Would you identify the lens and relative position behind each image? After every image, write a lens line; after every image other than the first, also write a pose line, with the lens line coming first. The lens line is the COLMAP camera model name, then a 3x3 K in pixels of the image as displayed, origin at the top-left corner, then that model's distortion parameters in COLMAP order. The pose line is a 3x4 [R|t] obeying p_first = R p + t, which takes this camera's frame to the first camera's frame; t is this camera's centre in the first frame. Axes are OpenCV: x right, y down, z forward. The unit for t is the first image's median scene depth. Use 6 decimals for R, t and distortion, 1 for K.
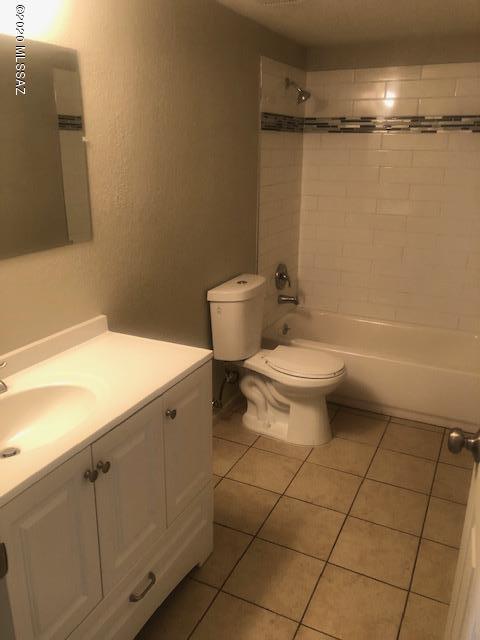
lens RADIAL K [[530.4, 0, 241.2], [0, 530.4, 317.4], [0, 0, 1]] dist [0.066060, -0.077719]
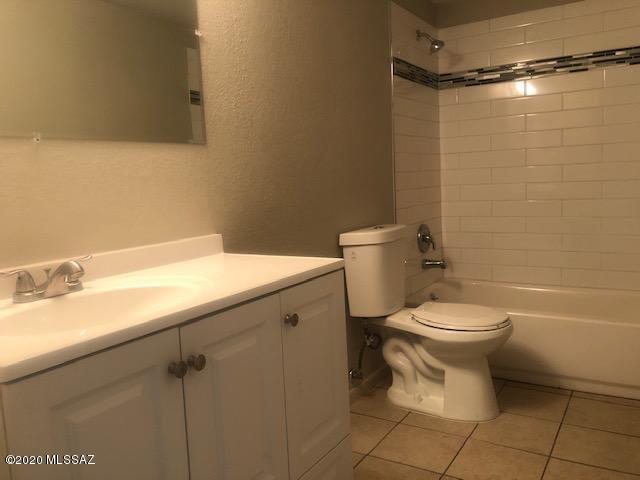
lens RADIAL K [[530.4, 0, 318.5], [0, 530.4, 236.2], [0, 0, 1]] dist [0.066060, -0.077719]
pose [[0.992468, -0.044069, -0.114306, 0.001293], [0.020609, 0.979819, -0.198820, 0.115668], [0.120762, 0.194967, 0.973347, 0.119636]]
